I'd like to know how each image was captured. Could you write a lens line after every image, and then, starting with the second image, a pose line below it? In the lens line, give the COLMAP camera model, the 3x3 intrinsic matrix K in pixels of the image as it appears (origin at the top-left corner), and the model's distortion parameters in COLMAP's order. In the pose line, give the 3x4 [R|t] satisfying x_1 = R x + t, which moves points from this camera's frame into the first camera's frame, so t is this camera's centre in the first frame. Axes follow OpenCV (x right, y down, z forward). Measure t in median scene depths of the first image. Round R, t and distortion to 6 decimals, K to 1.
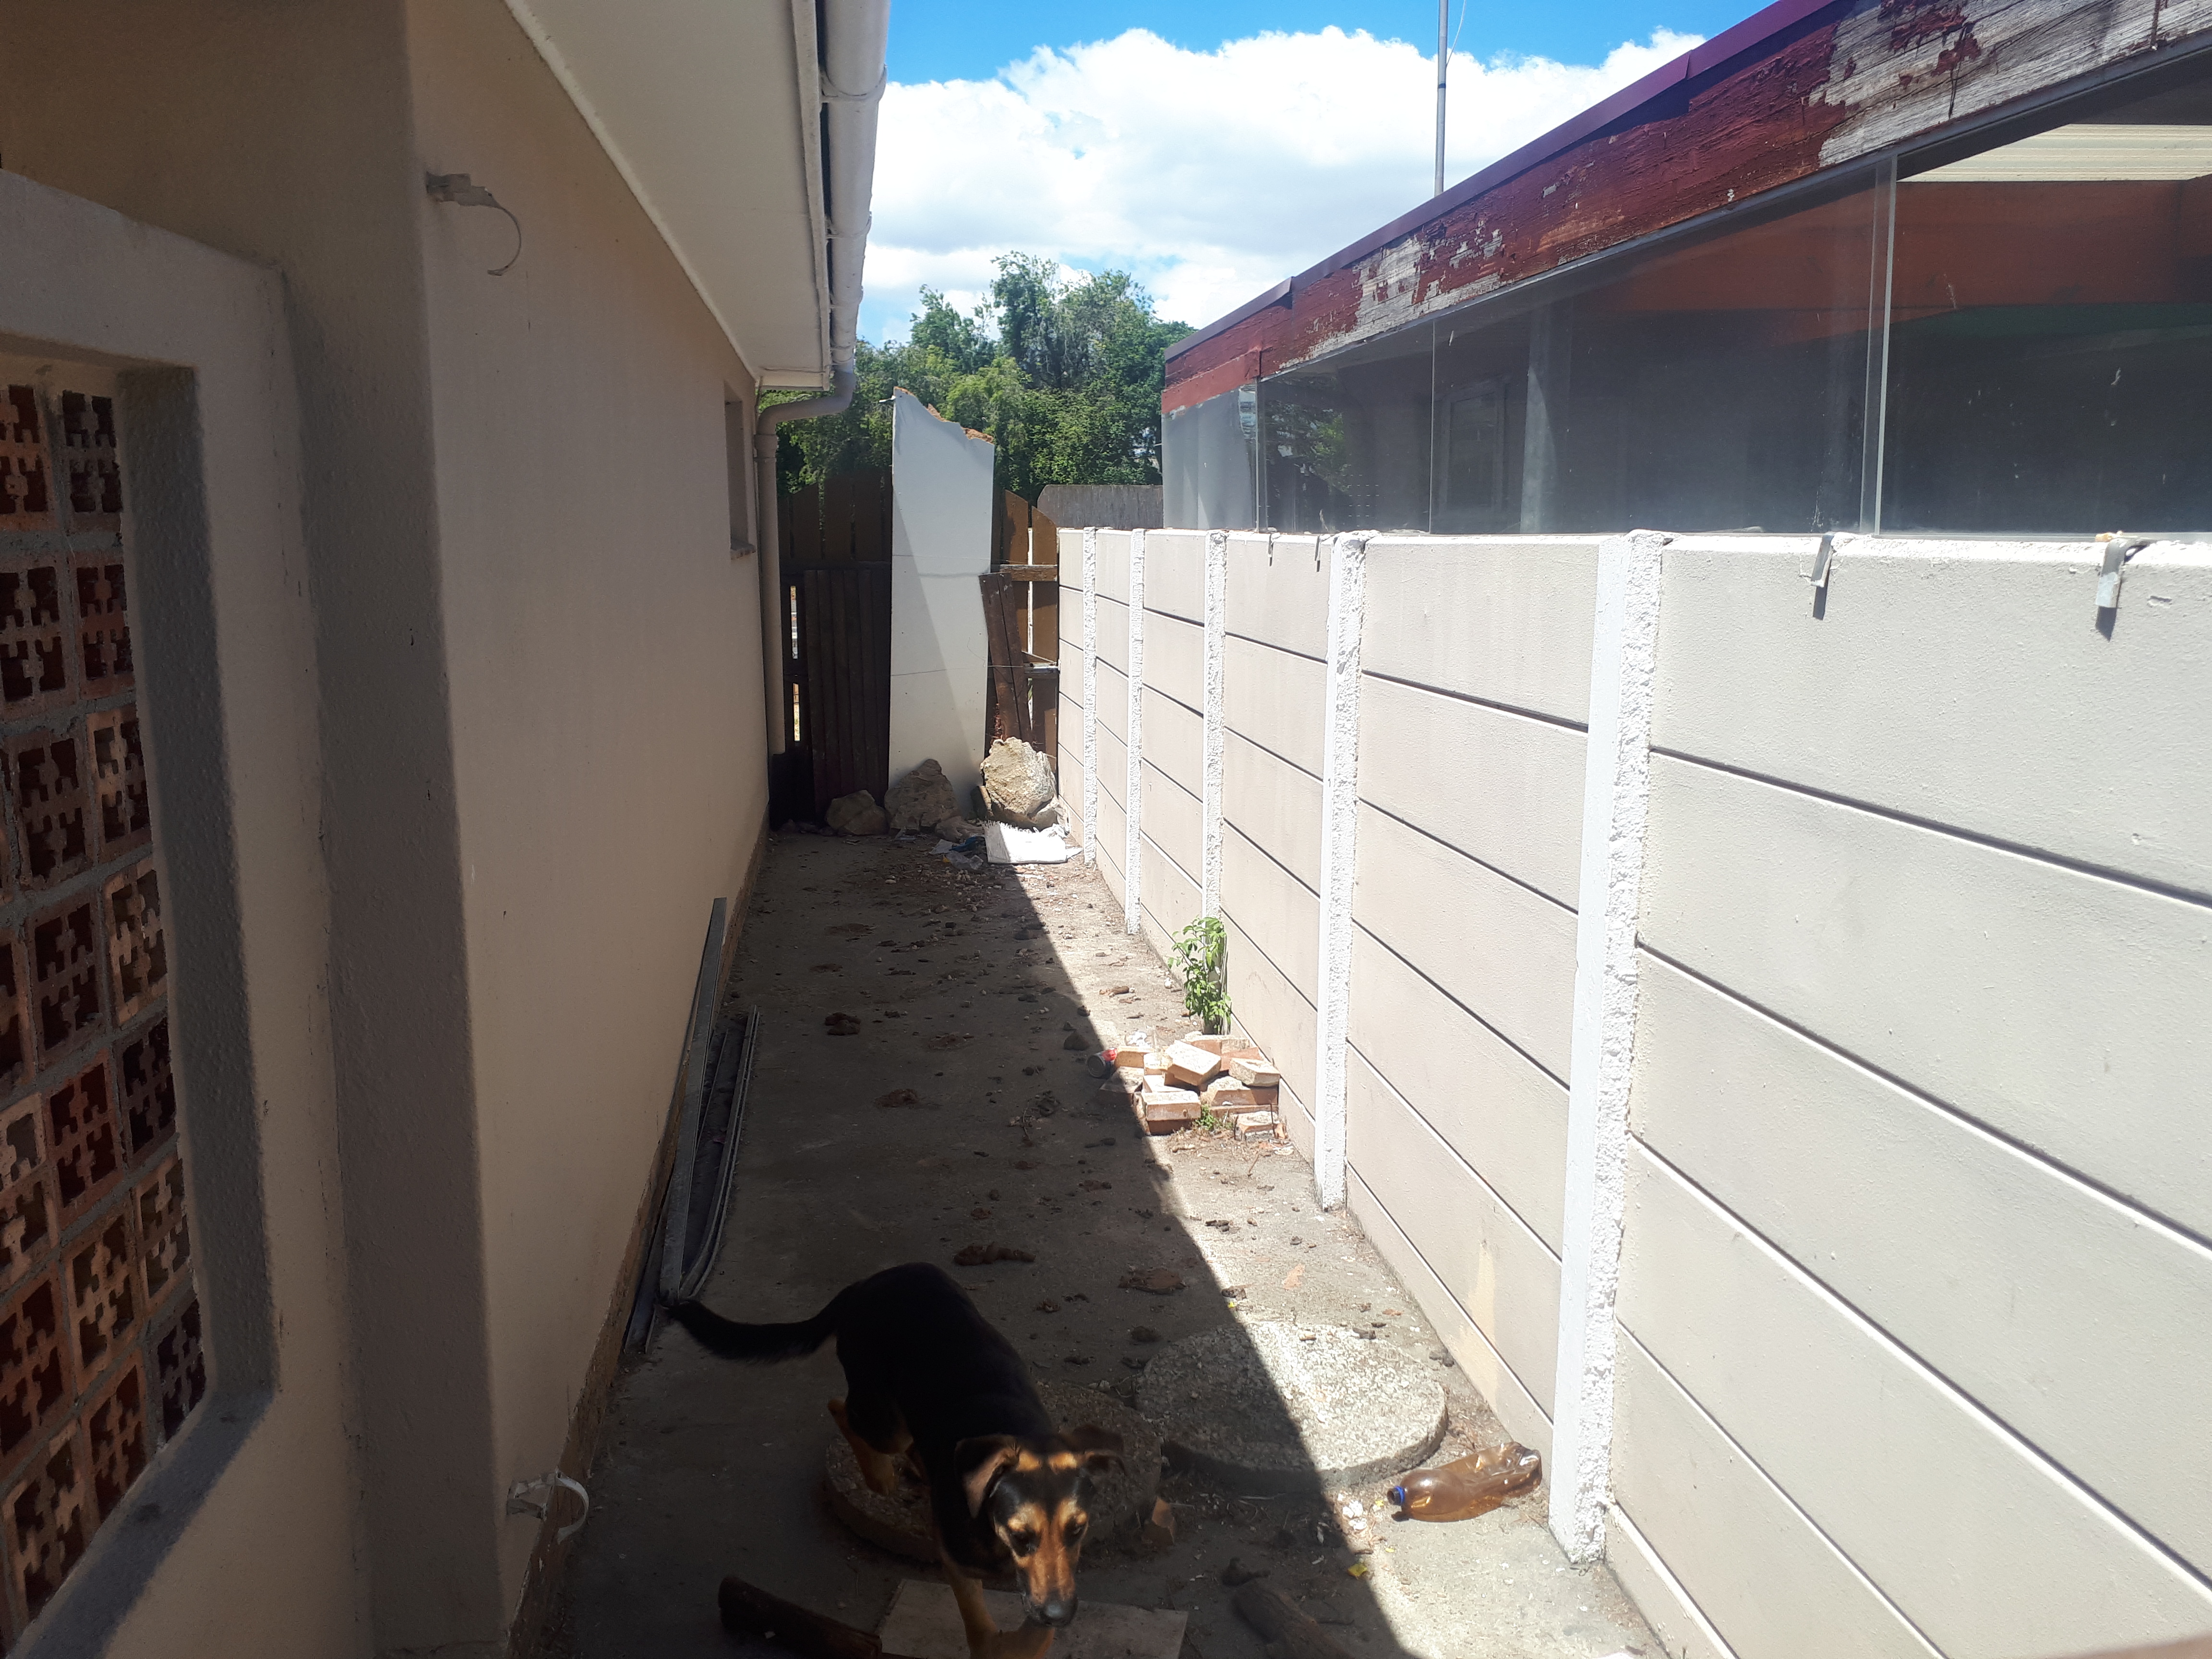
lens RADIAL K [[1742.7, 0, 1147.6], [0, 1742.7, 846.3], [0, 0, 1]] dist [0.027316, -0.043750]
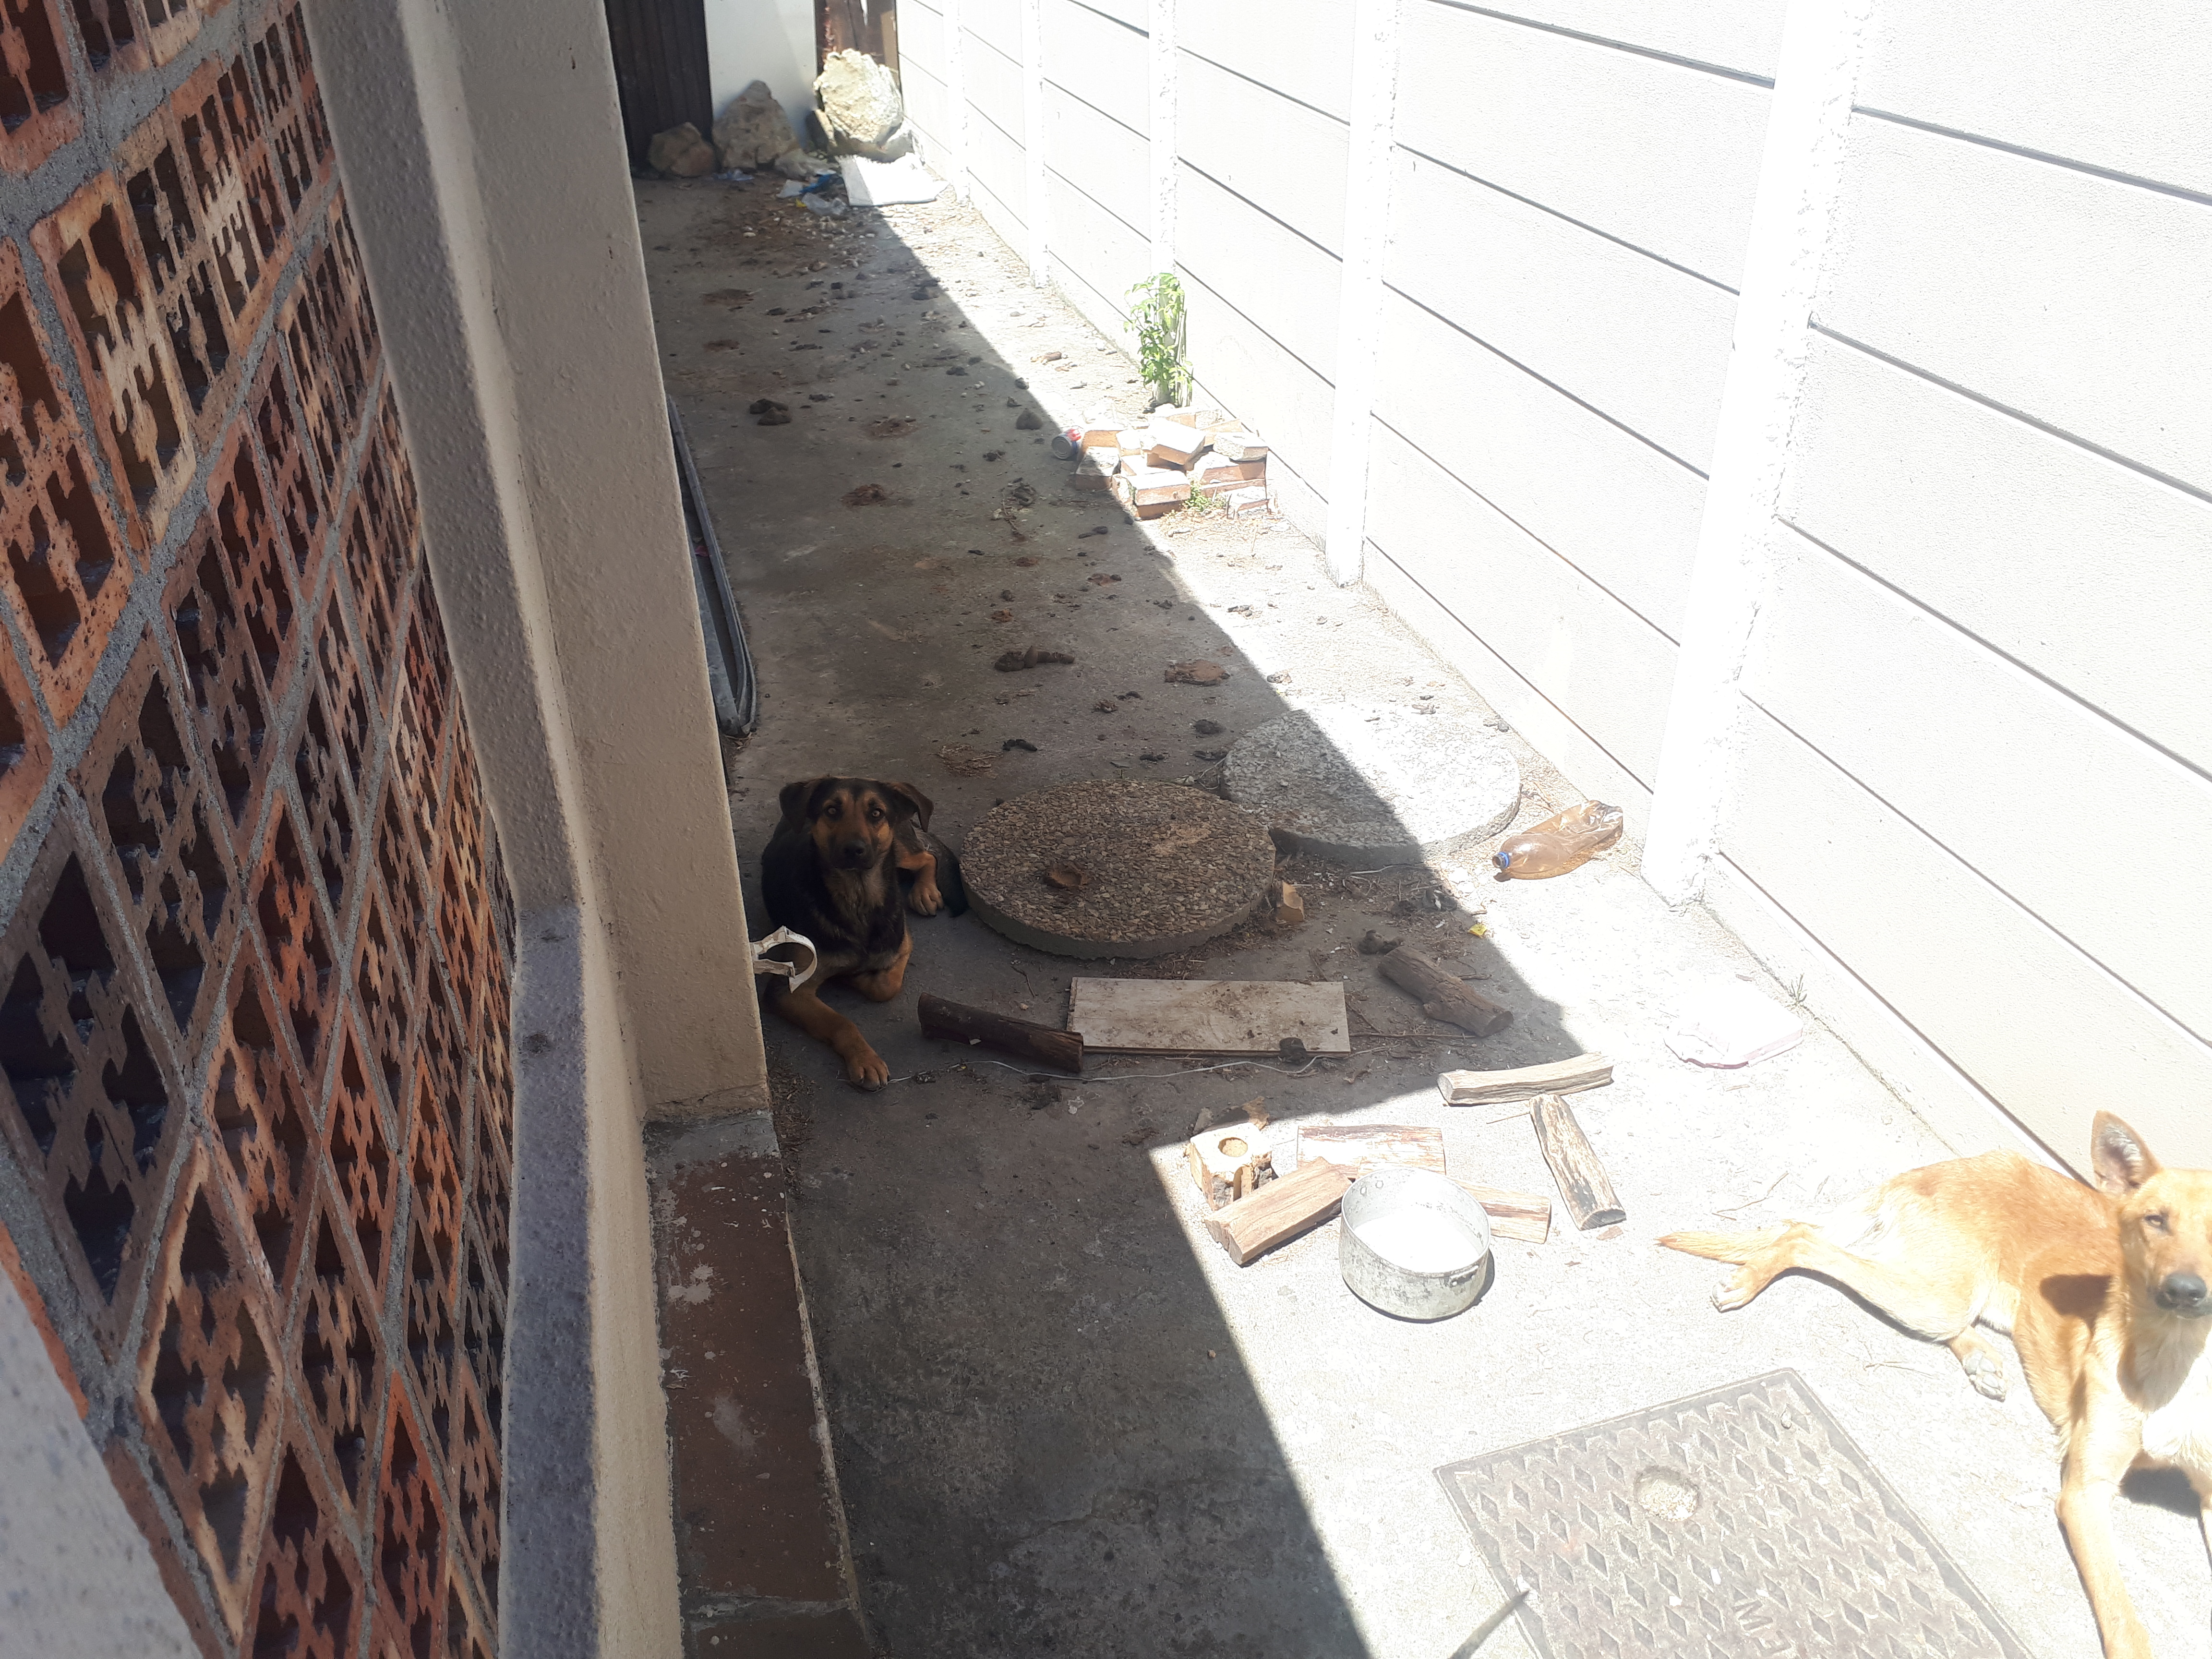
lens RADIAL K [[1742.7, 0, 1108.8], [0, 1742.7, 857.9], [0, 0, 1]] dist [0.027316, -0.043750]
pose [[0.989767, -0.090468, 0.110348, -0.155343], [0.041225, 0.921644, 0.385840, -0.041152], [-0.136608, -0.377343, 0.915943, 0.033356]]
